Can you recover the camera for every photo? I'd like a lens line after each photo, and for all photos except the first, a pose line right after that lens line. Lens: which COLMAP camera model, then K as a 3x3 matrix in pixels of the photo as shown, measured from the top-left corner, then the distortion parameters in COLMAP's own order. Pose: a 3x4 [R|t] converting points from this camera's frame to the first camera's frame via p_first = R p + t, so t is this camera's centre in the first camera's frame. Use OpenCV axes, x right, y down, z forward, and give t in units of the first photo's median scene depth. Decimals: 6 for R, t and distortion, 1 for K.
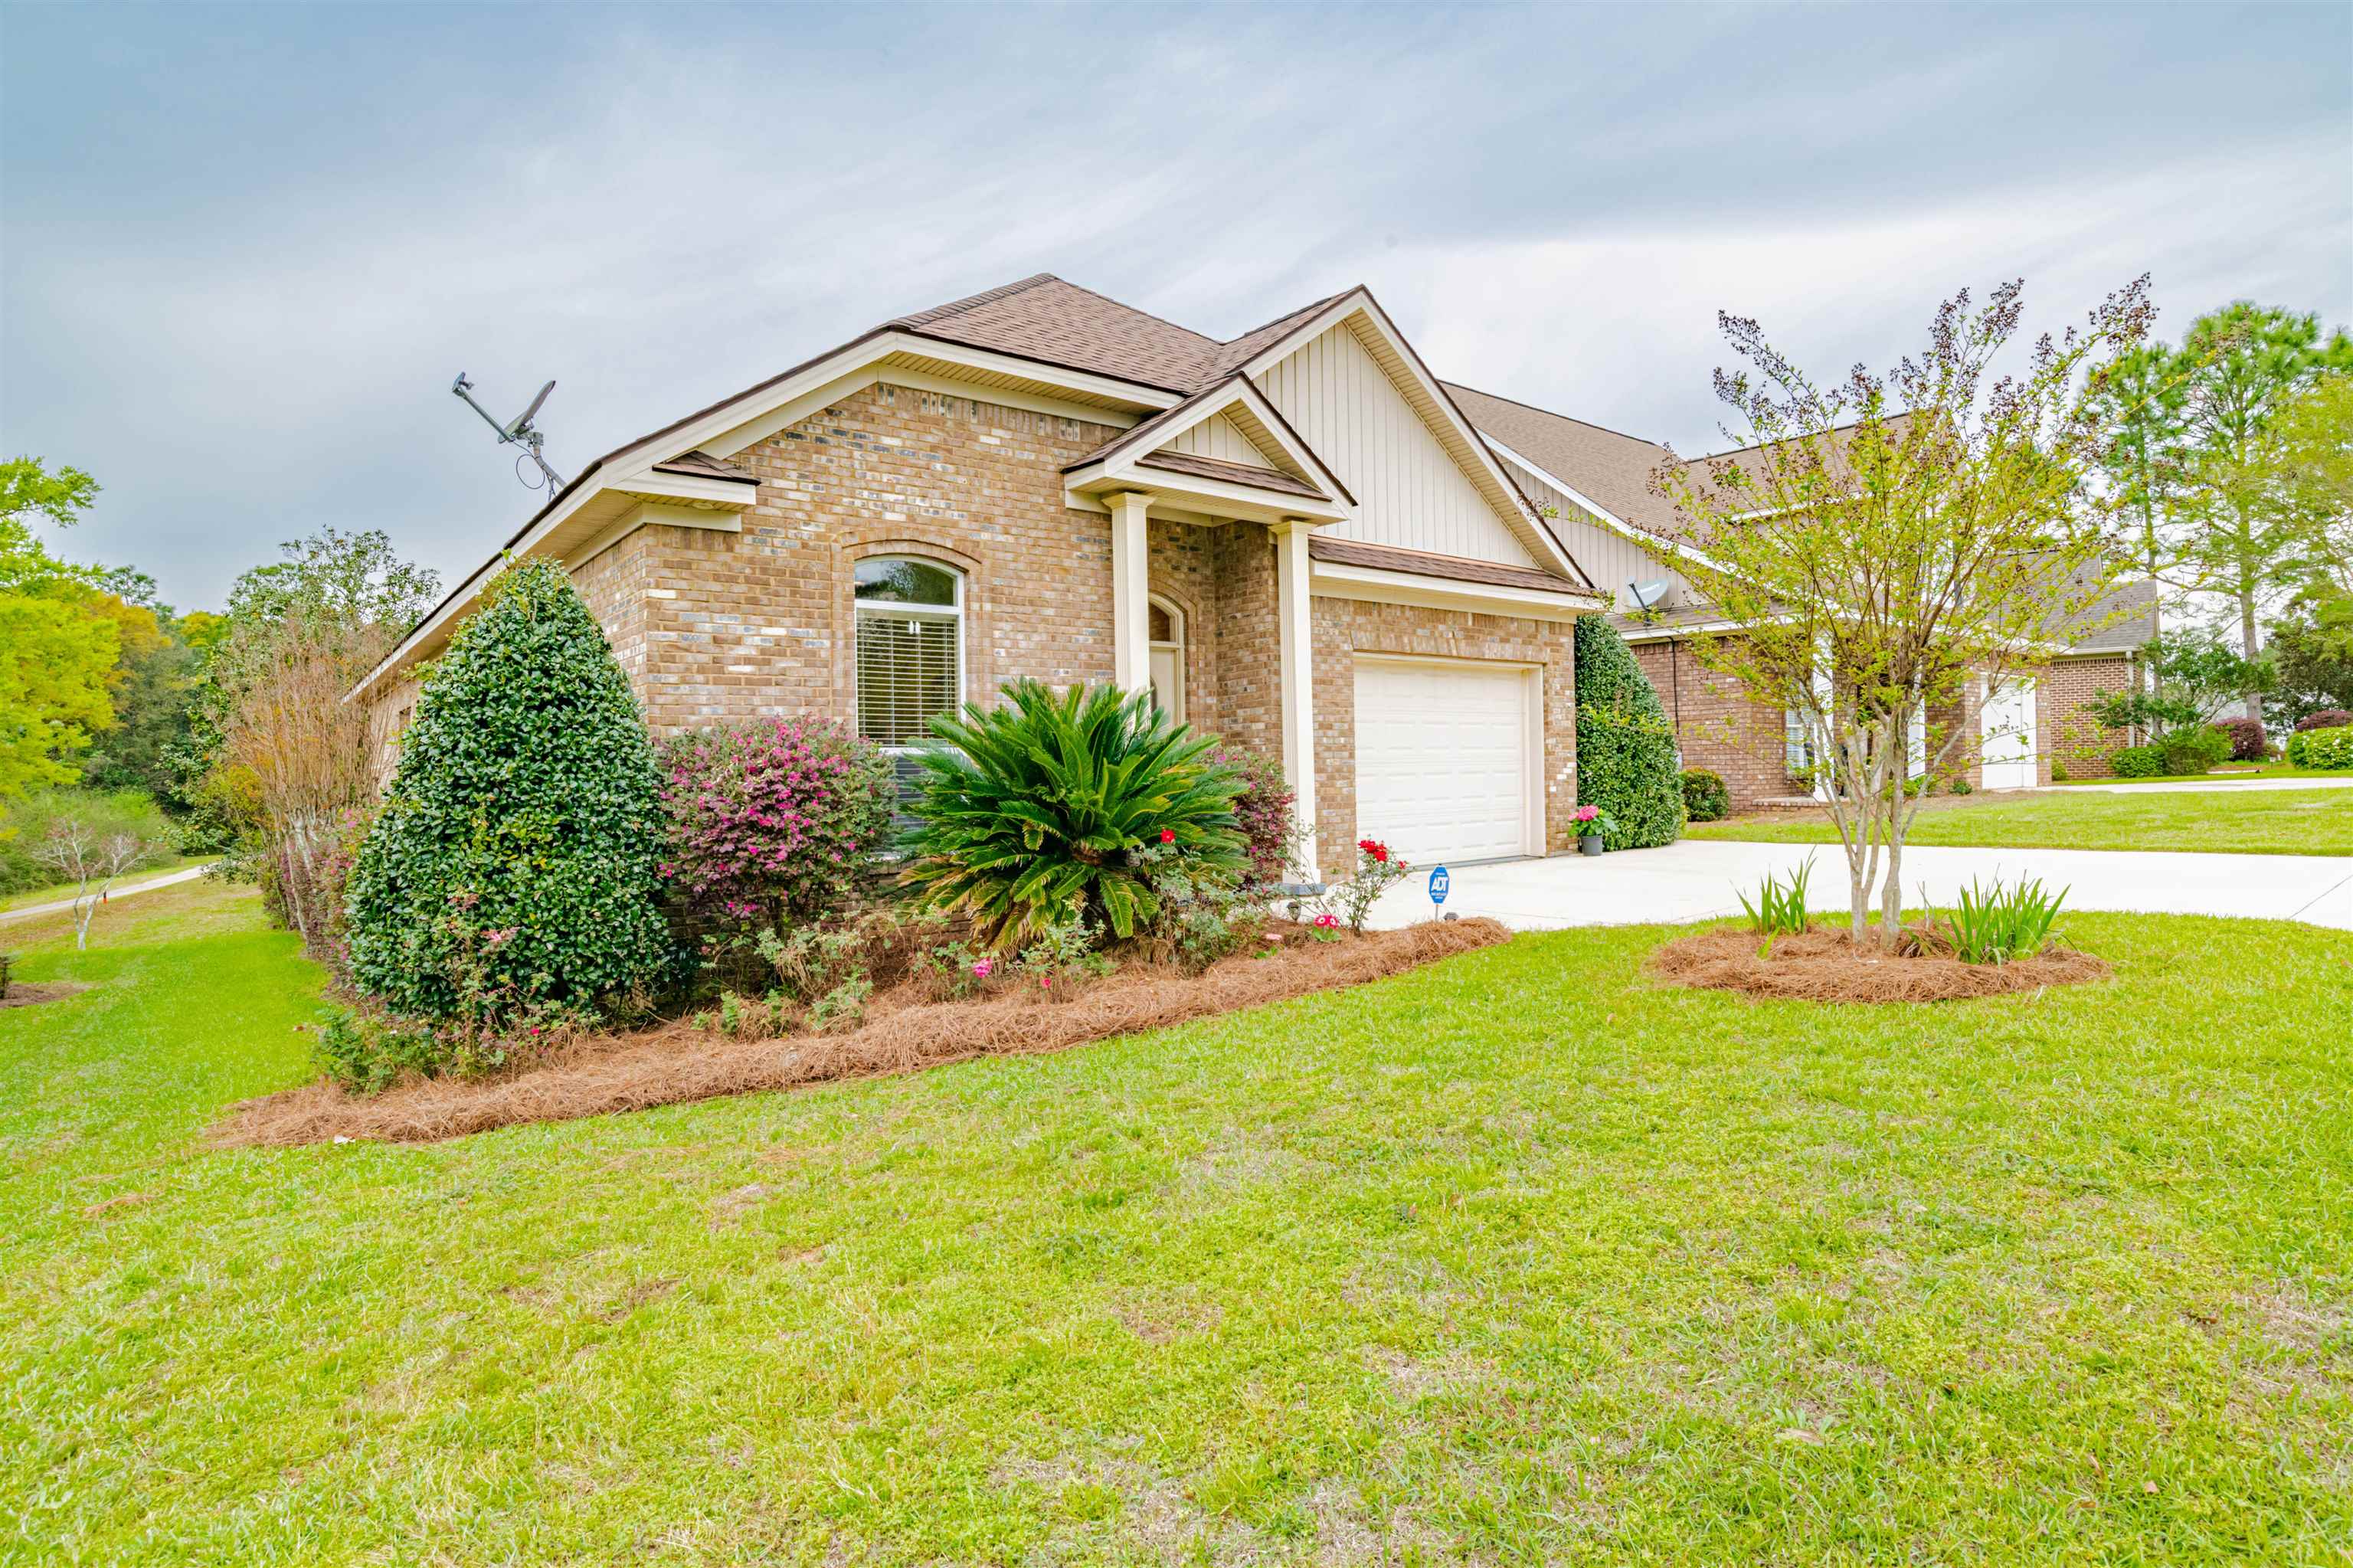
lens RADIAL K [[1210.7, 0, 1178.3], [0, 1210.7, 777.2], [0, 0, 1]] dist [-0.057237, 0.020025]
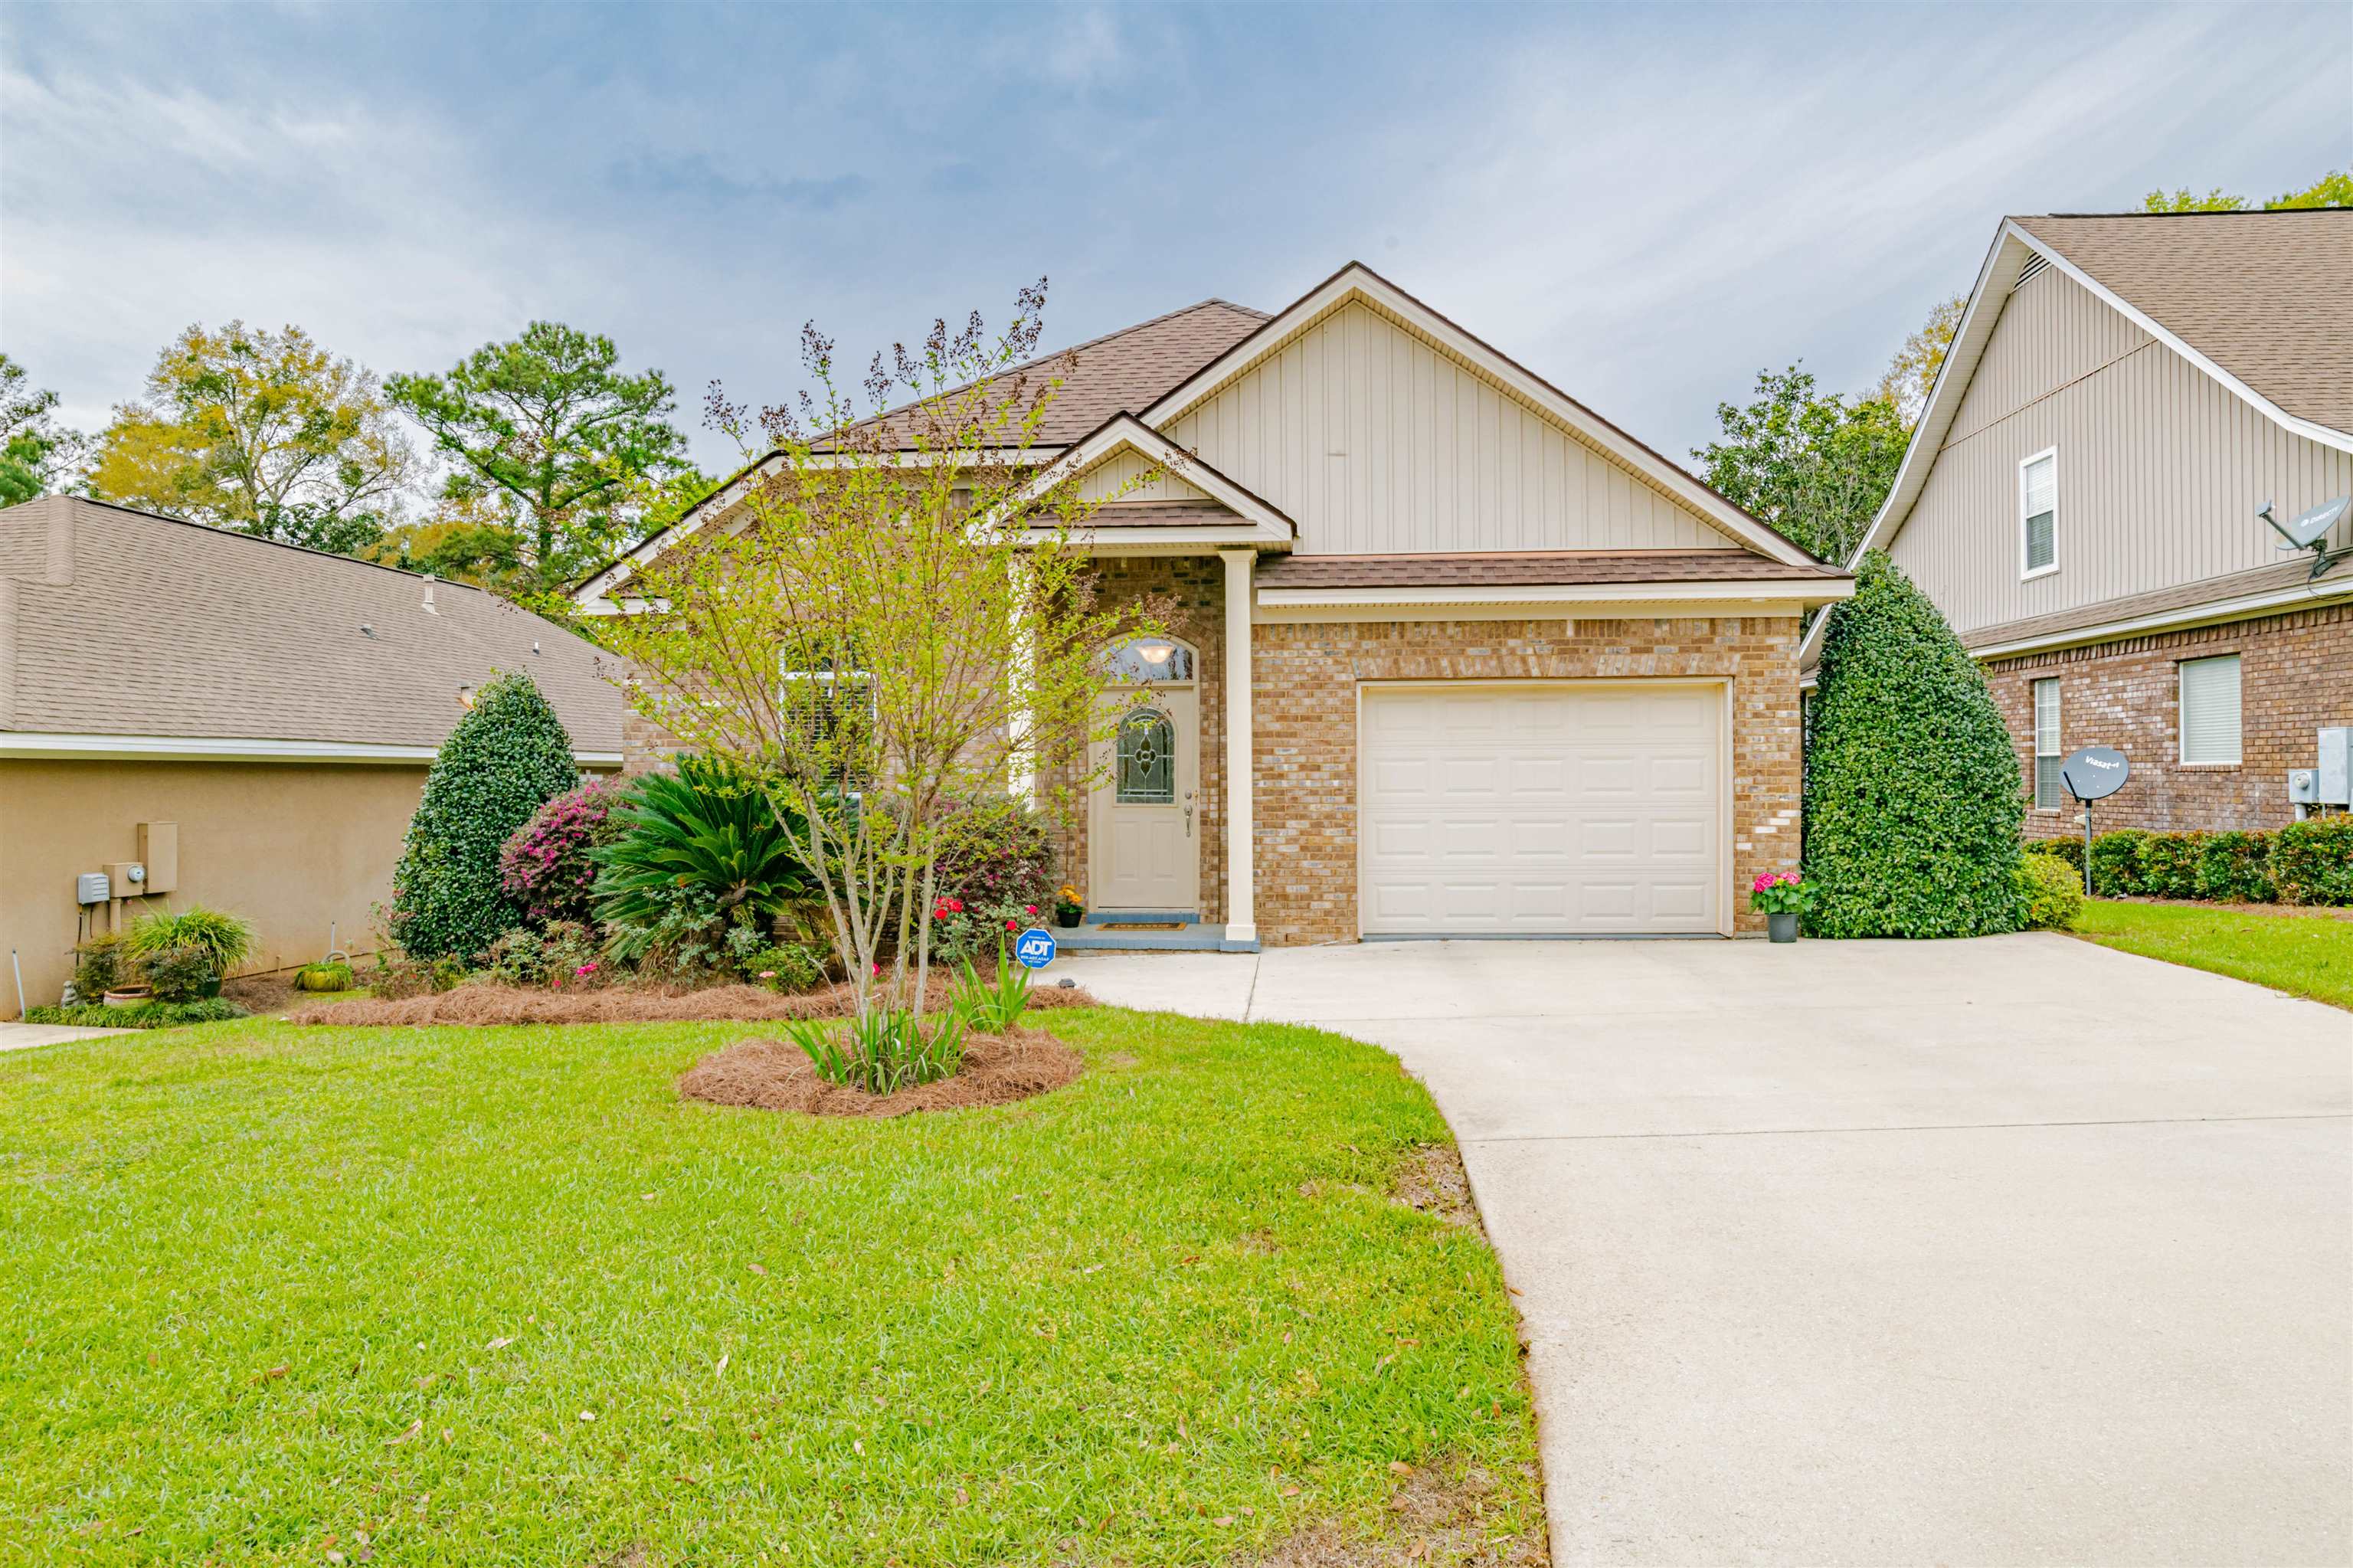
lens RADIAL K [[1400.0, 0, 1188.2], [0, 1400.0, 797.2], [0, 0, 1]] dist [-0.037809, 0.005631]
pose [[0.731058, 0.019358, -0.682040, 0.919050], [-0.010761, 0.999800, 0.016843, -0.044227], [0.682230, -0.004974, 0.731121, 0.214561]]
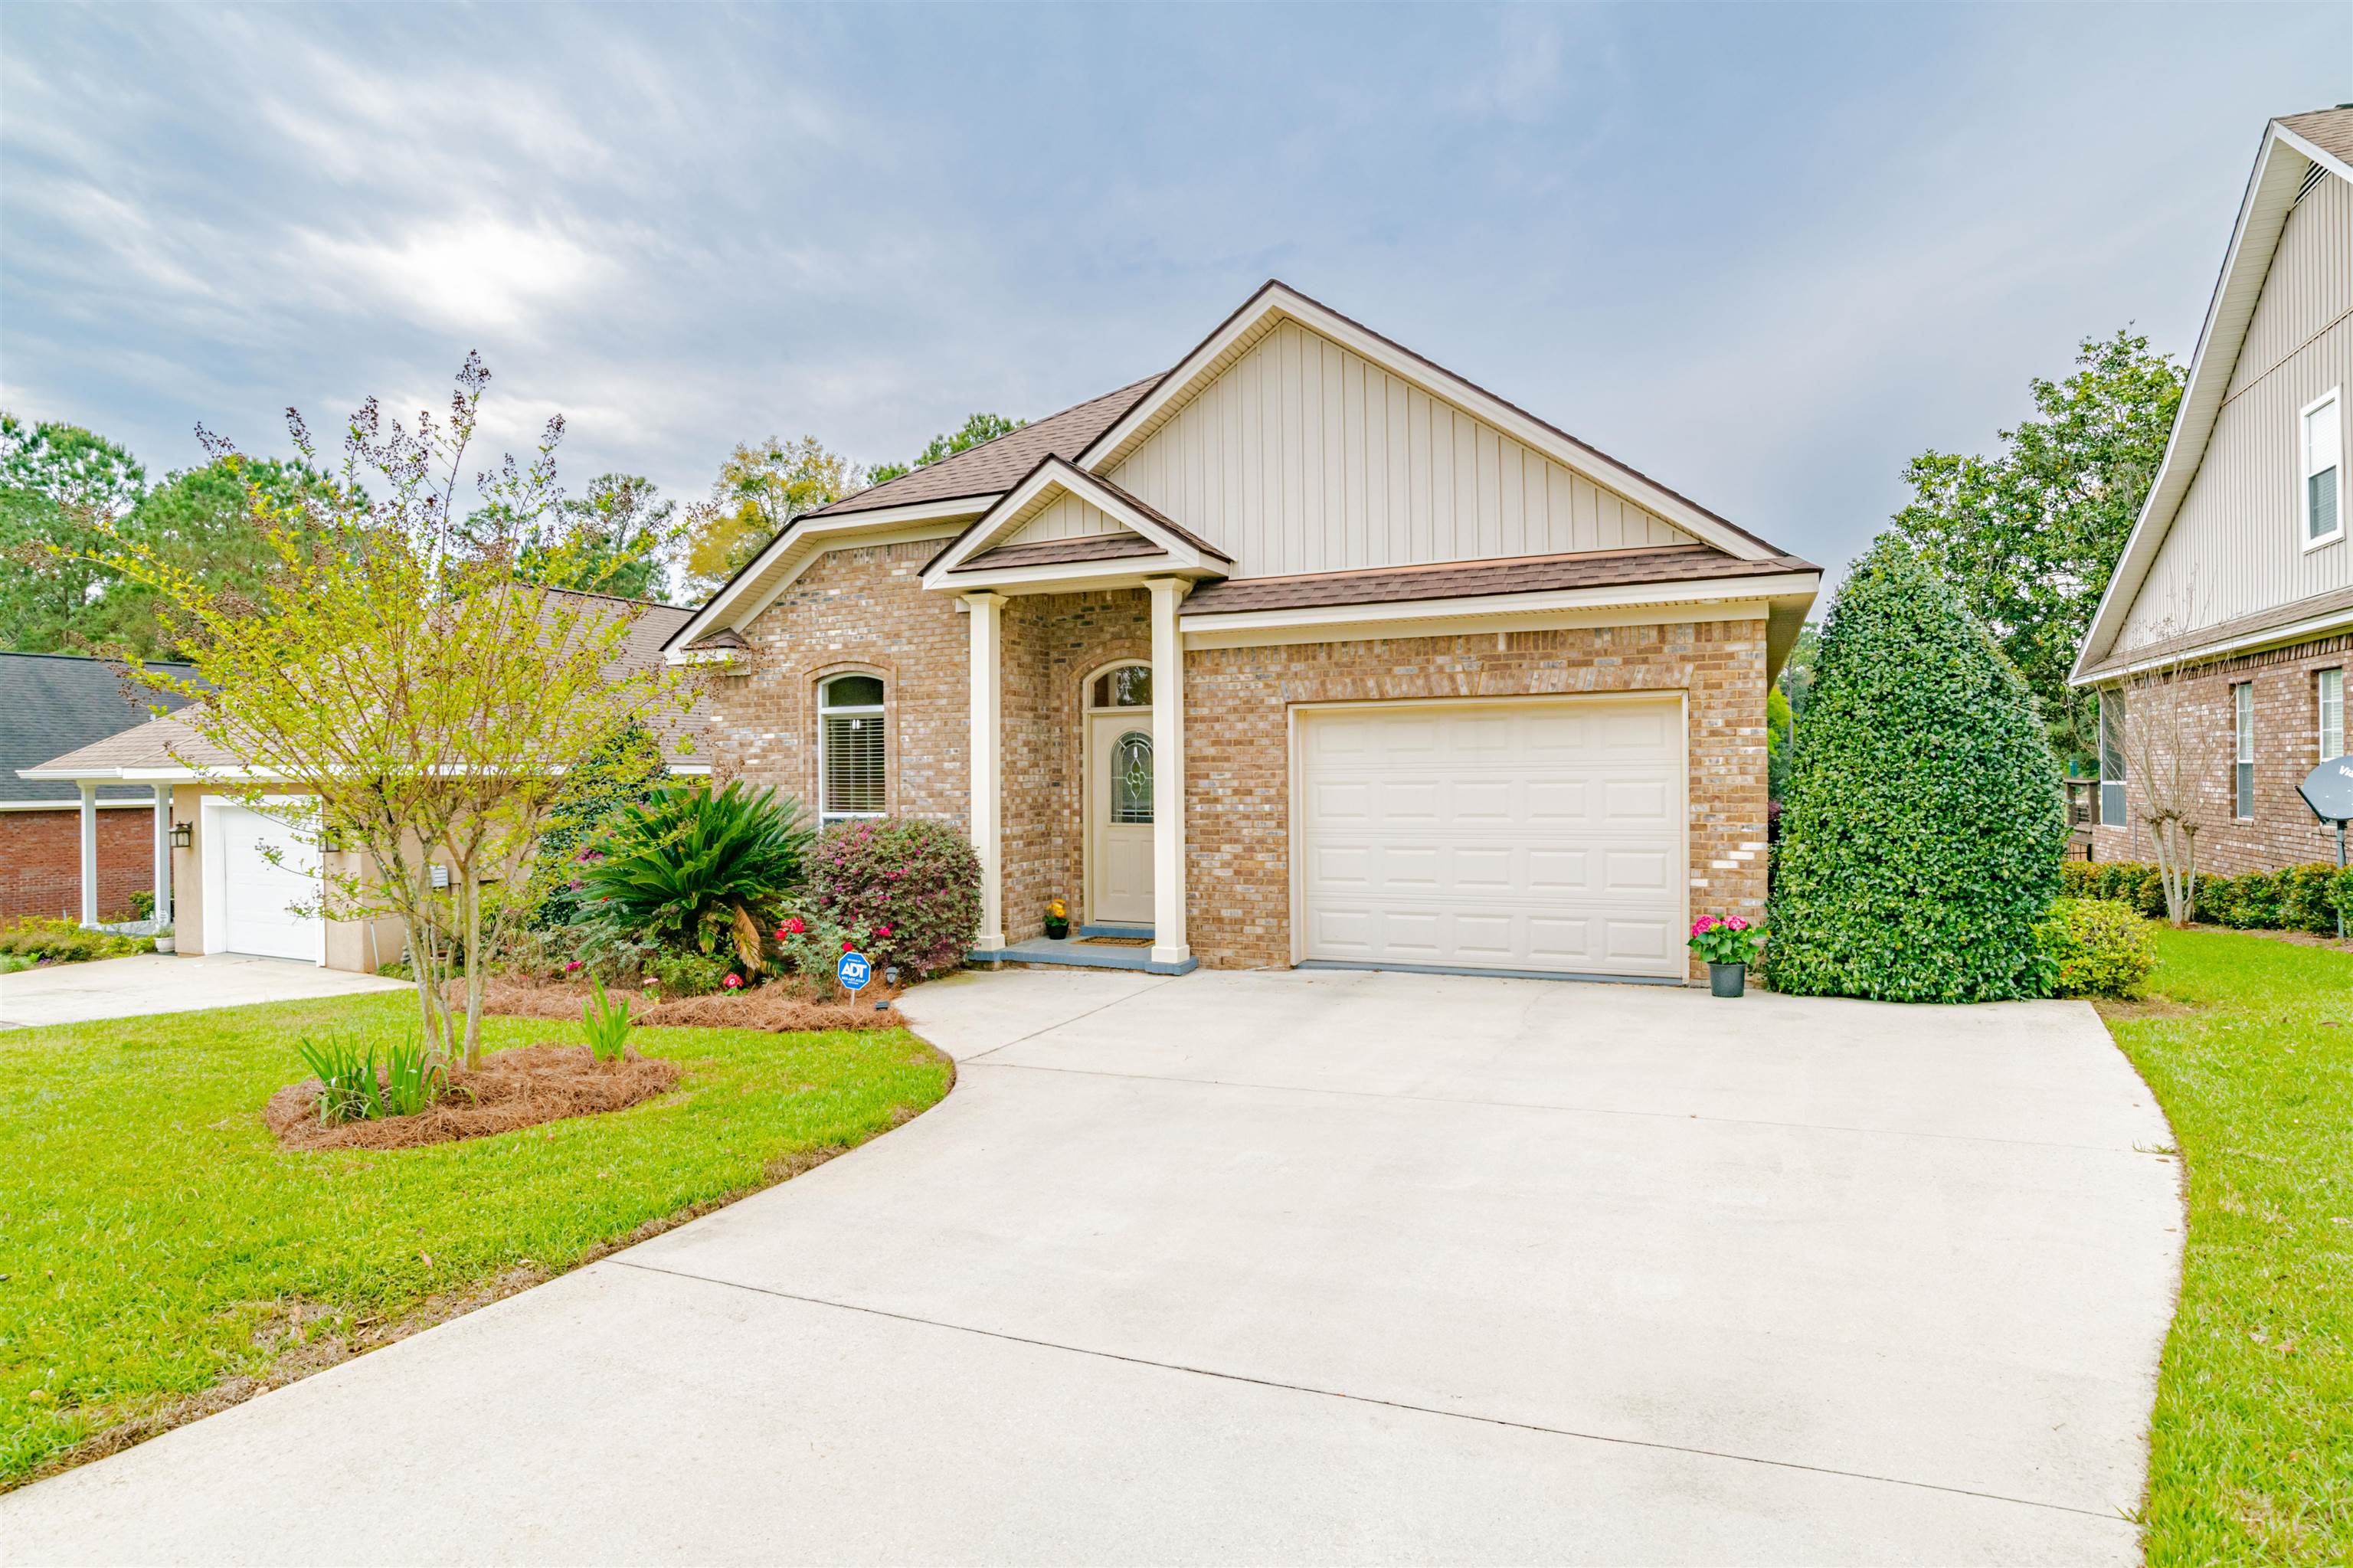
lens RADIAL K [[1210.7, 0, 1184.4], [0, 1210.7, 785.6], [0, 0, 1]] dist [-0.057237, 0.020025]
pose [[0.455594, 0.017898, -0.890008, 1.082938], [-0.003729, 0.999827, 0.018198, -0.075811], [0.890180, -0.004972, 0.455582, 0.663834]]
